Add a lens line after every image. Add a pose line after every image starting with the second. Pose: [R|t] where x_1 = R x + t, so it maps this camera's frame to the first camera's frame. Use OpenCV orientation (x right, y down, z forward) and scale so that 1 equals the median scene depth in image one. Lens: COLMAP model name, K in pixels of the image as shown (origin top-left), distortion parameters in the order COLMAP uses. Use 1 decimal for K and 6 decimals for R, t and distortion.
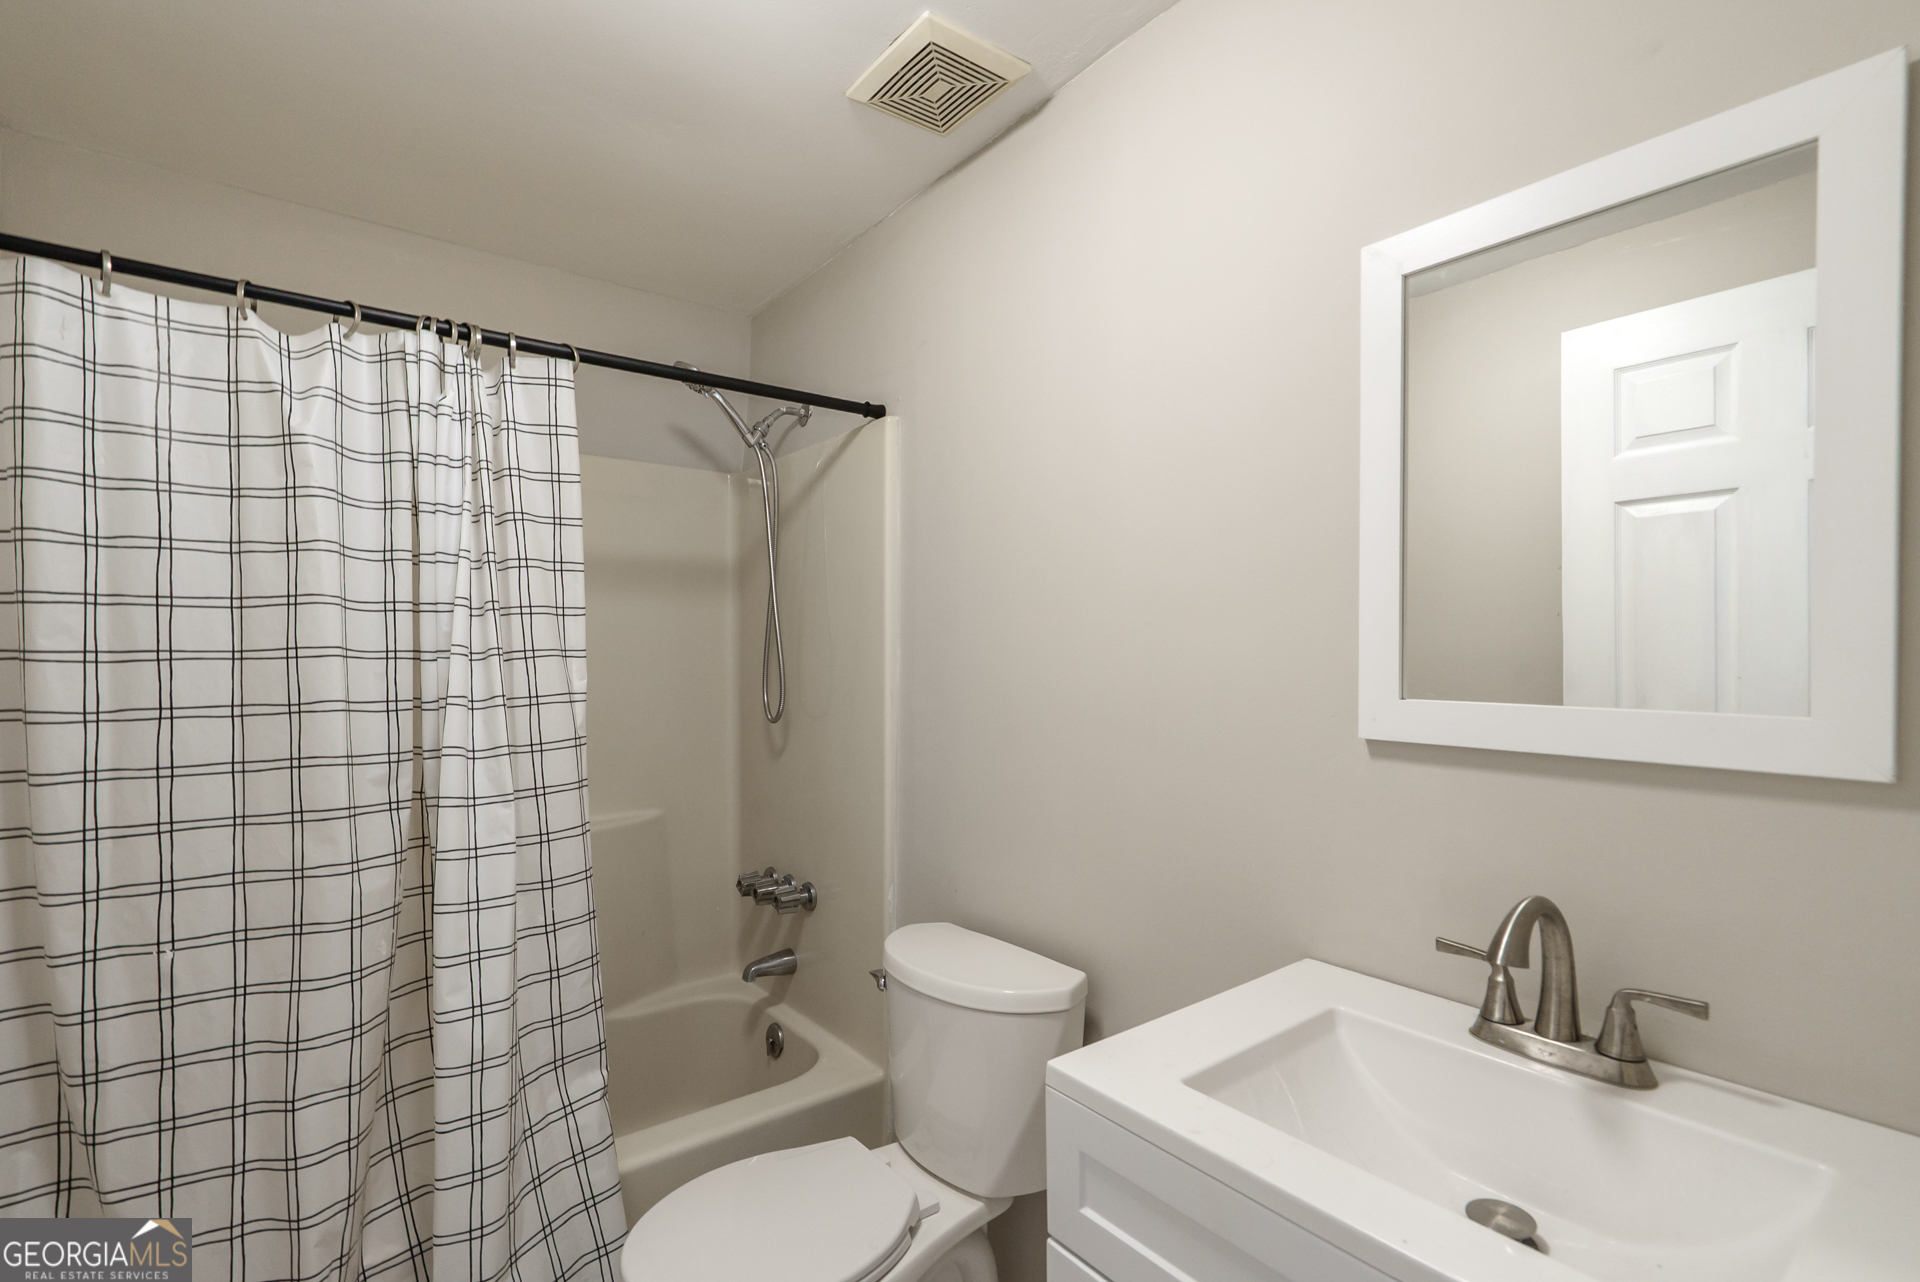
lens RADIAL K [[887.7, 0, 958.2], [0, 887.7, 656.6], [0, 0, 1]] dist [-0.001064, -0.000727]
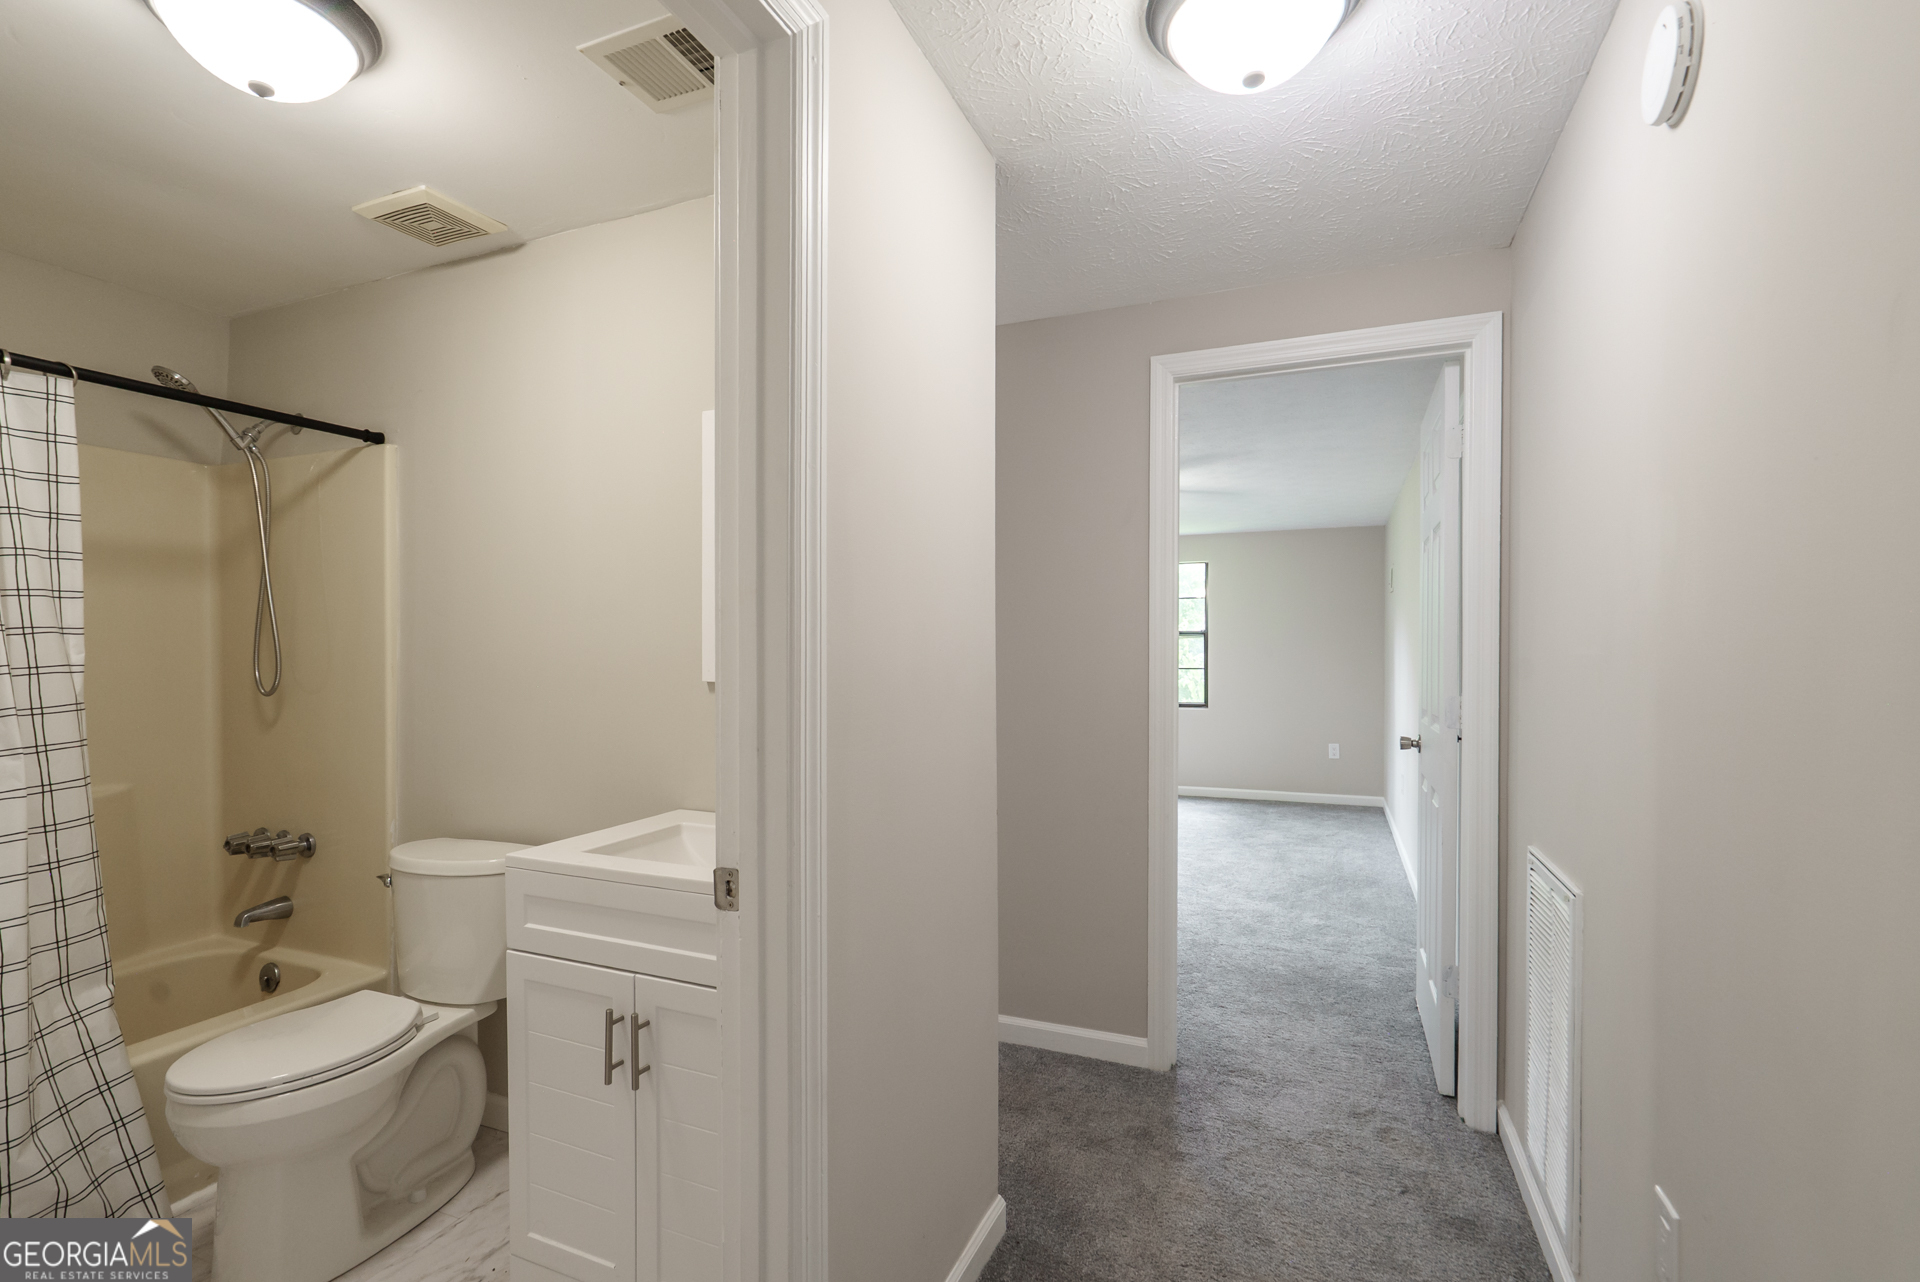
lens RADIAL K [[887.7, 0, 949.3], [0, 887.7, 665.1], [0, 0, 1]] dist [-0.001064, -0.000727]
pose [[0.875474, -0.004527, 0.483244, 0.010035], [-0.004264, 0.999845, 0.017090, 0.016680], [-0.483246, -0.017023, 0.875319, -0.568759]]
